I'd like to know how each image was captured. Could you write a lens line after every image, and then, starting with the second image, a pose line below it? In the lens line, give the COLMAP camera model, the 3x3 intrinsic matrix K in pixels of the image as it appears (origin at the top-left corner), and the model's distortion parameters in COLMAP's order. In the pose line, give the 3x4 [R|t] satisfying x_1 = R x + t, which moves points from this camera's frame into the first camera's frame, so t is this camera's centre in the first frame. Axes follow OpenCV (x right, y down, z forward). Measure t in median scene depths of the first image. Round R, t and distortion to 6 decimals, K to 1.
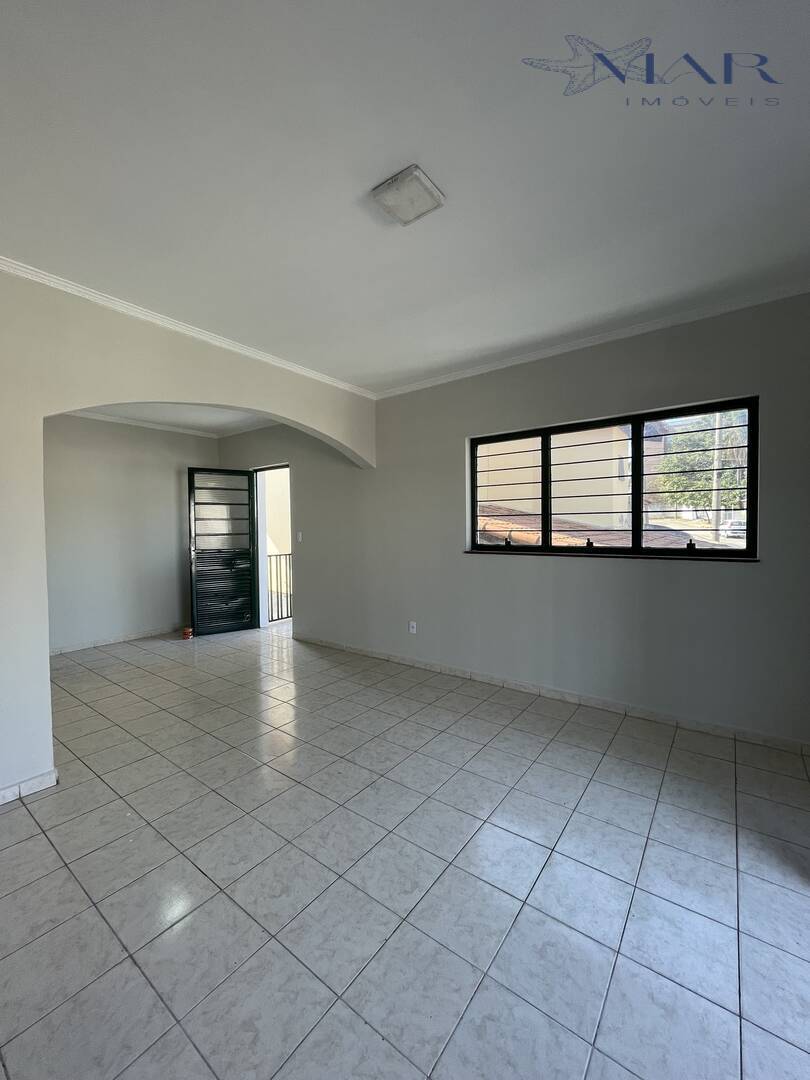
lens RADIAL K [[433.9, 0, 407.3], [0, 433.9, 537.0], [0, 0, 1]] dist [-0.002135, -0.000721]
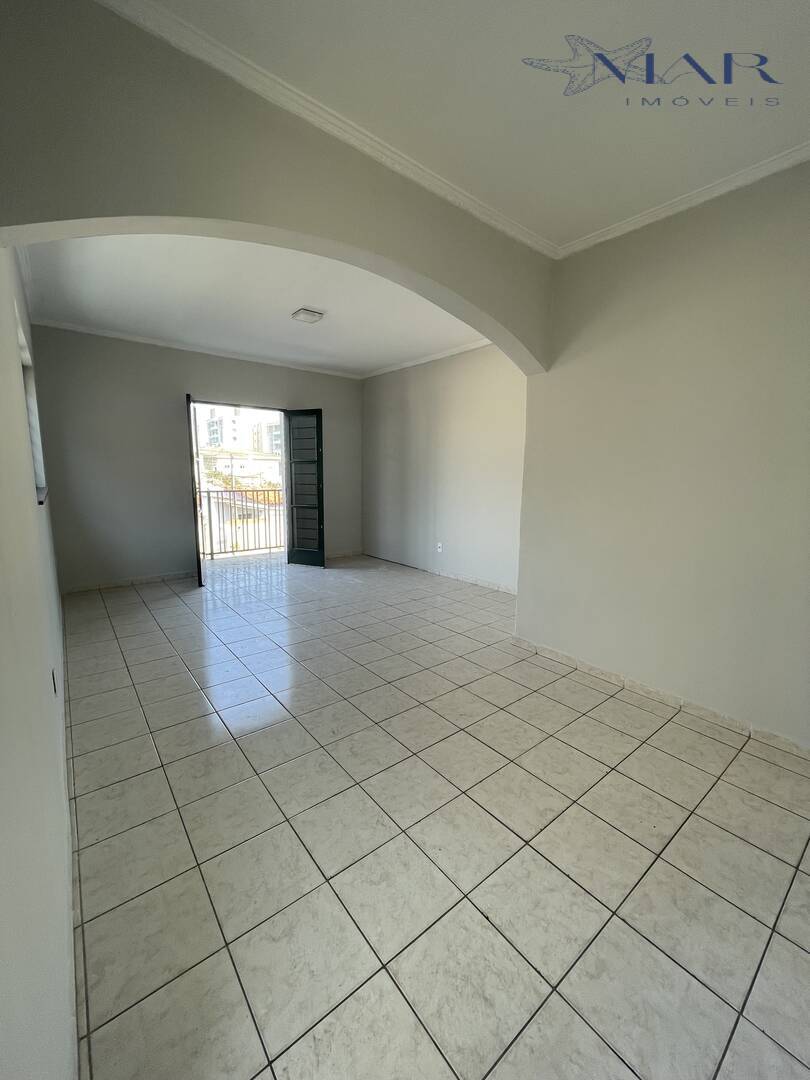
lens RADIAL K [[433.9, 0, 405.5], [0, 433.9, 537.4], [0, 0, 1]] dist [-0.002135, -0.000721]
pose [[-0.968345, -0.034207, 0.247260, -0.605459], [0.009899, 0.984524, 0.174971, -0.021614], [-0.249419, 0.171880, -0.953020, 1.786553]]
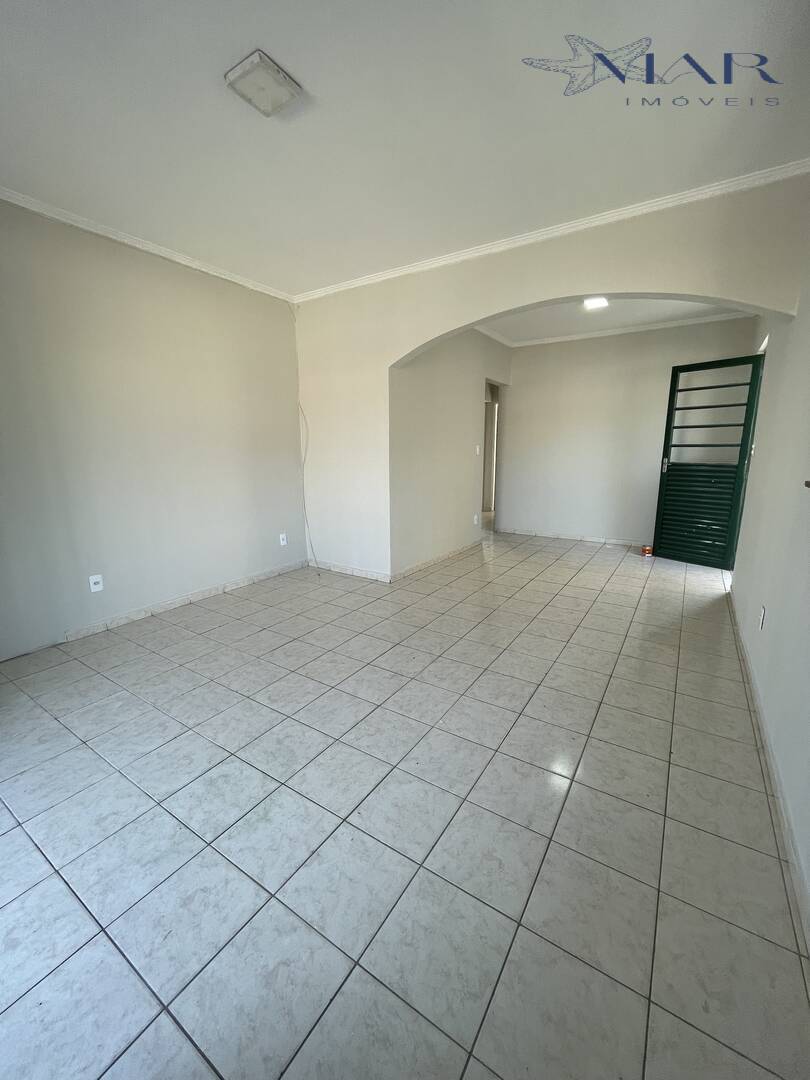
lens RADIAL K [[433.9, 0, 406.2], [0, 433.9, 537.9], [0, 0, 1]] dist [-0.002135, -0.000721]
pose [[0.063474, 0.213169, -0.974951, 0.671612], [-0.022713, 0.976977, 0.212133, 0.006017], [0.997725, 0.008679, 0.066855, 0.704880]]
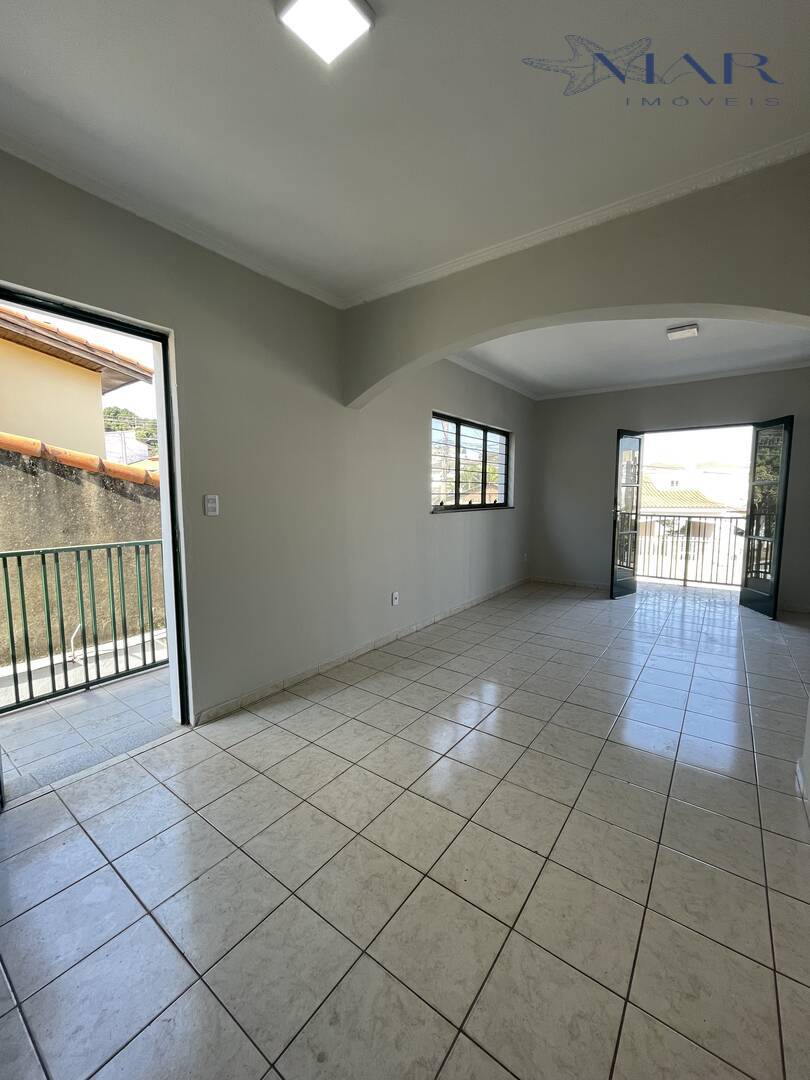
lens RADIAL K [[433.9, 0, 406.6], [0, 433.9, 536.5], [0, 0, 1]] dist [-0.002135, -0.000721]
pose [[-0.008035, -0.083531, 0.996473, -1.217825], [0.029035, 0.996065, 0.083731, 0.000731], [-0.999546, 0.029606, -0.005578, 1.330111]]
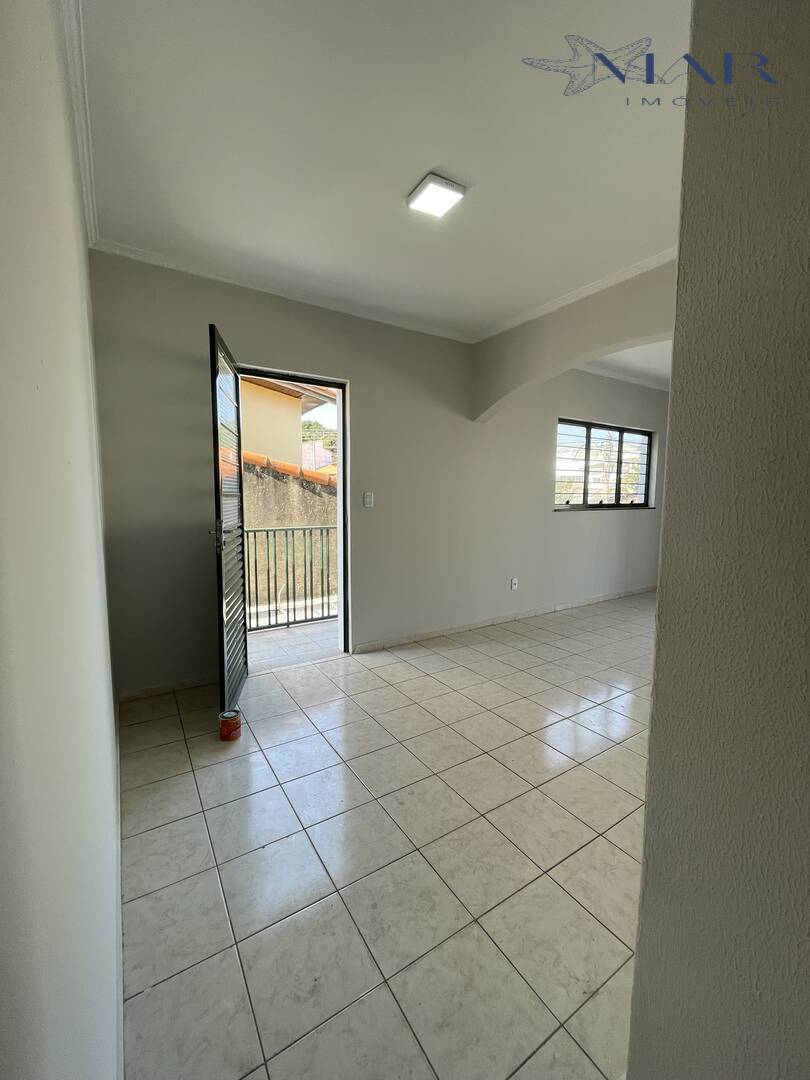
lens RADIAL K [[433.9, 0, 404.1], [0, 433.9, 536.1], [0, 0, 1]] dist [-0.002135, -0.000721]
pose [[0.351530, -0.073456, 0.933290, -1.443353], [0.017635, 0.997260, 0.071849, 0.014512], [-0.936011, -0.008798, 0.351862, 1.198460]]
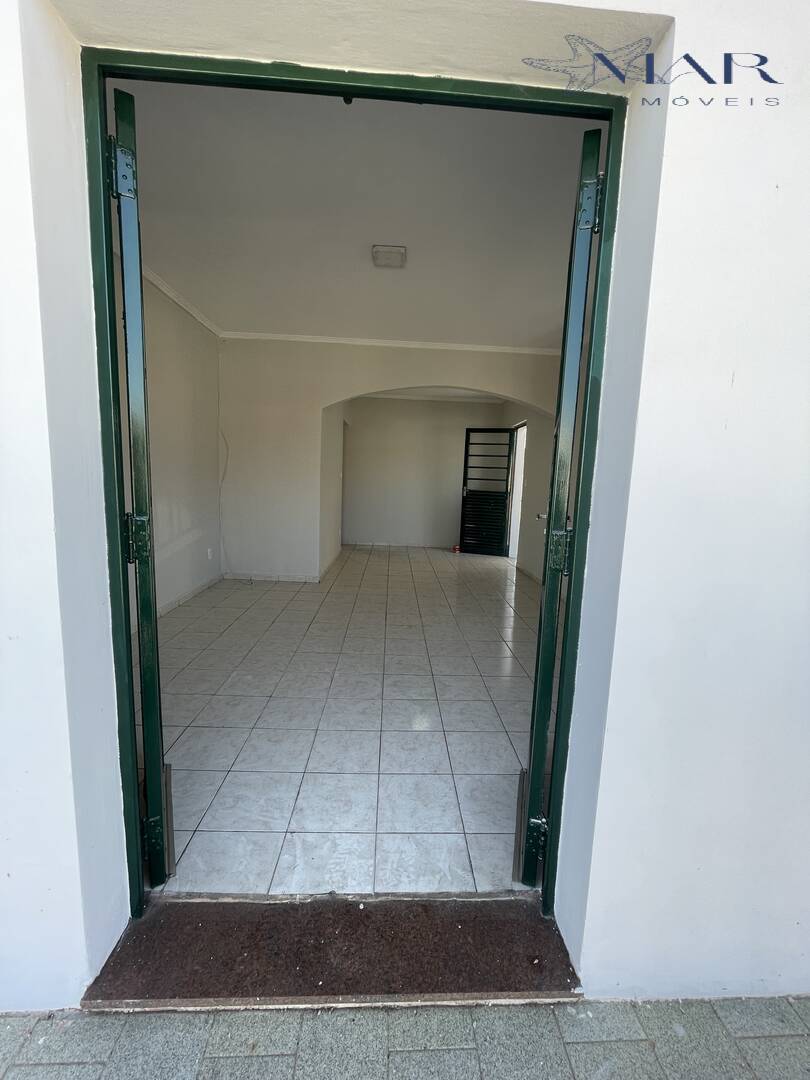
lens RADIAL K [[433.9, 0, 408.5], [0, 433.9, 536.9], [0, 0, 1]] dist [-0.002135, -0.000721]
pose [[0.625836, 0.138331, -0.767590, 0.813397], [-0.069010, 0.990108, 0.122166, 0.038545], [0.776896, -0.023485, 0.629191, -0.005129]]
